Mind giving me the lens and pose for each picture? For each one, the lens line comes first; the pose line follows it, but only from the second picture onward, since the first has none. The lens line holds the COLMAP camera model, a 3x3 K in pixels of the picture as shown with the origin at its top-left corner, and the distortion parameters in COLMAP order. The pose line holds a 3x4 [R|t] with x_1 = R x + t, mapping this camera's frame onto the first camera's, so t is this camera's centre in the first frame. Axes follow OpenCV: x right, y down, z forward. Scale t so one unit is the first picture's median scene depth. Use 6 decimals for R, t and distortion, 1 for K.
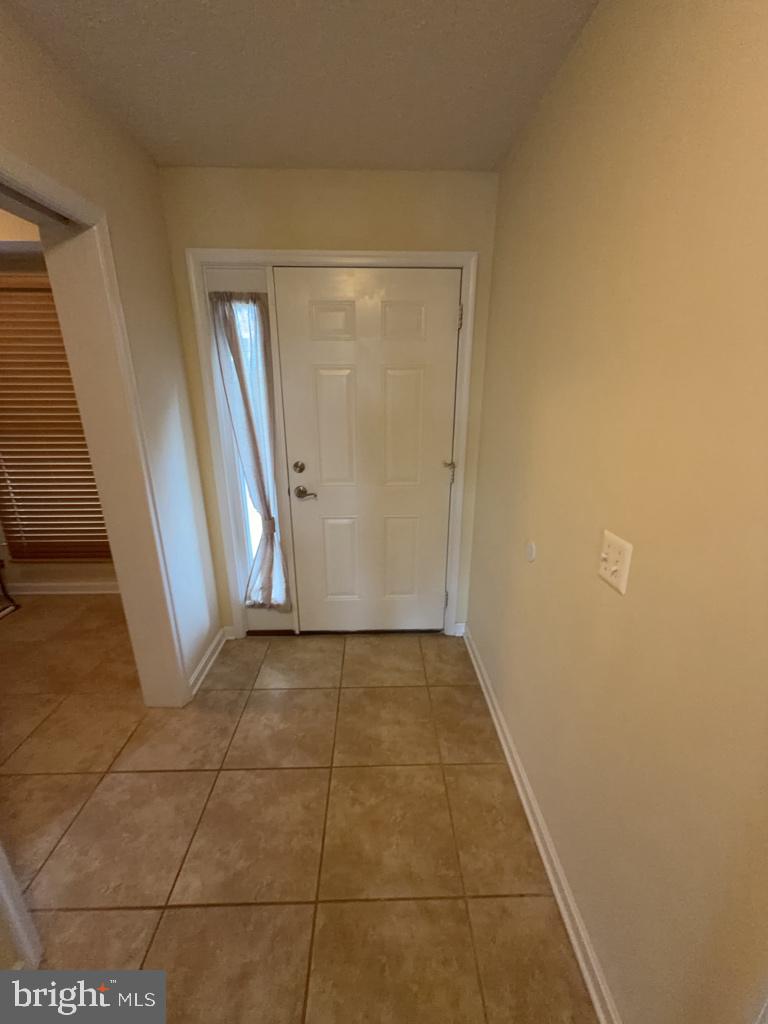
lens RADIAL K [[408.7, 0, 381.3], [0, 408.7, 516.0], [0, 0, 1]] dist [-0.001585, 0.000068]
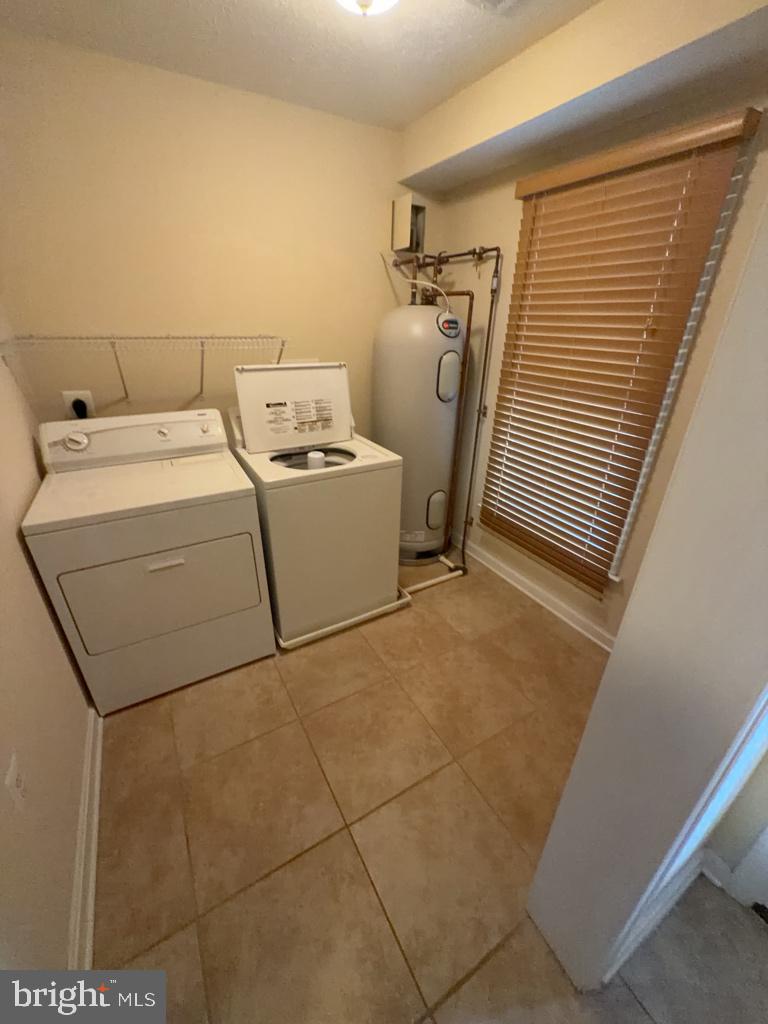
lens RADIAL K [[408.7, 0, 381.3], [0, 408.7, 509.1], [0, 0, 1]] dist [-0.001585, 0.000068]
pose [[0.479223, 0.379239, -0.791532, -0.285846], [-0.286892, 0.919978, 0.267085, -0.109974], [0.829480, 0.099091, 0.549676, 0.297990]]
